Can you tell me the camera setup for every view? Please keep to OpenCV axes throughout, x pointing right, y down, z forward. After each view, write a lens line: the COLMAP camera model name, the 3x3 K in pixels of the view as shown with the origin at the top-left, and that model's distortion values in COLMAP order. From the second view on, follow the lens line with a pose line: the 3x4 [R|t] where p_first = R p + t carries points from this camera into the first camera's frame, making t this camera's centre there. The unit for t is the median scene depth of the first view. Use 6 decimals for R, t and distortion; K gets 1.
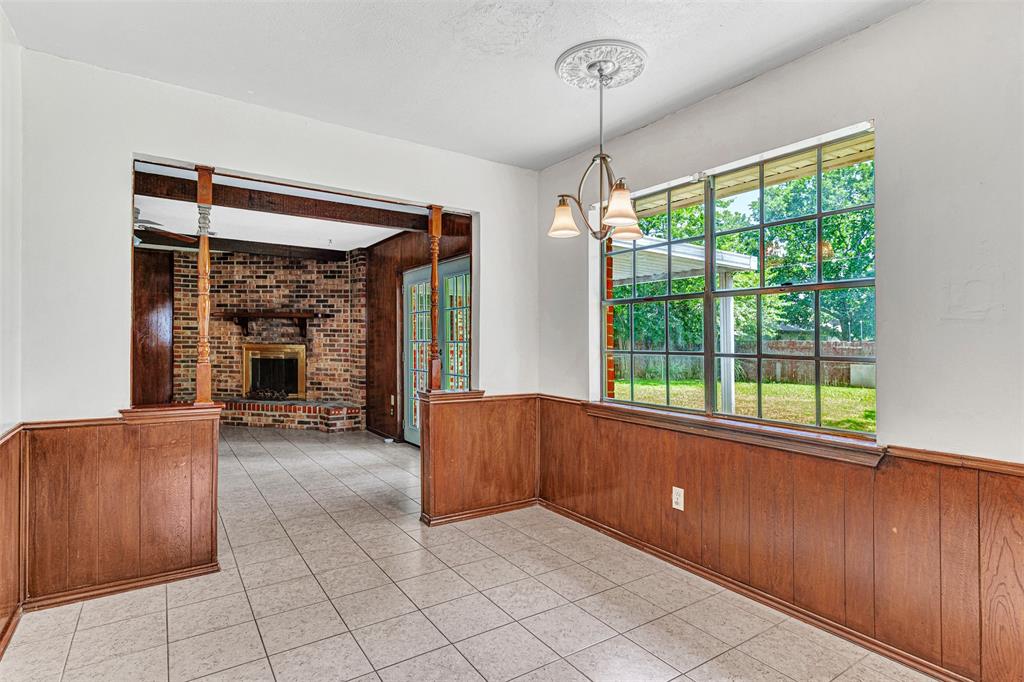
lens RADIAL K [[519.1, 0, 504.3], [0, 519.1, 336.5], [0, 0, 1]] dist [0.019691, 0.001400]
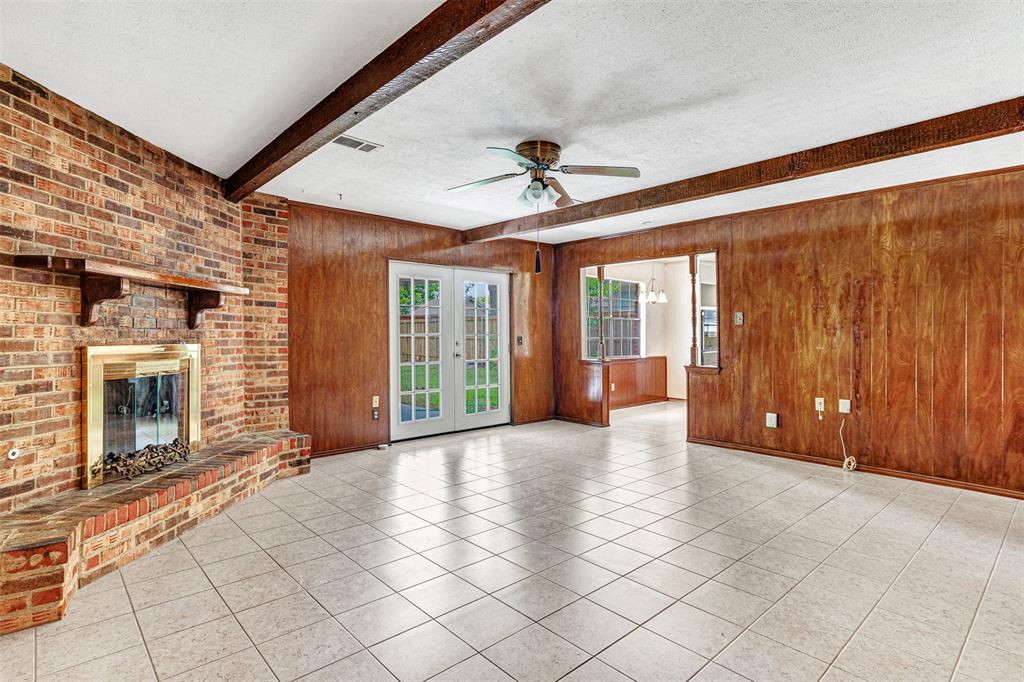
lens RADIAL K [[516.4, 0, 506.9], [0, 516.4, 335.1], [0, 0, 1]] dist [0.000930, 0.000677]
pose [[-0.133626, -0.015548, 0.990910, -0.946191], [-0.014944, 0.999795, 0.013672, -0.004383], [-0.990919, -0.012982, -0.133831, 0.768813]]
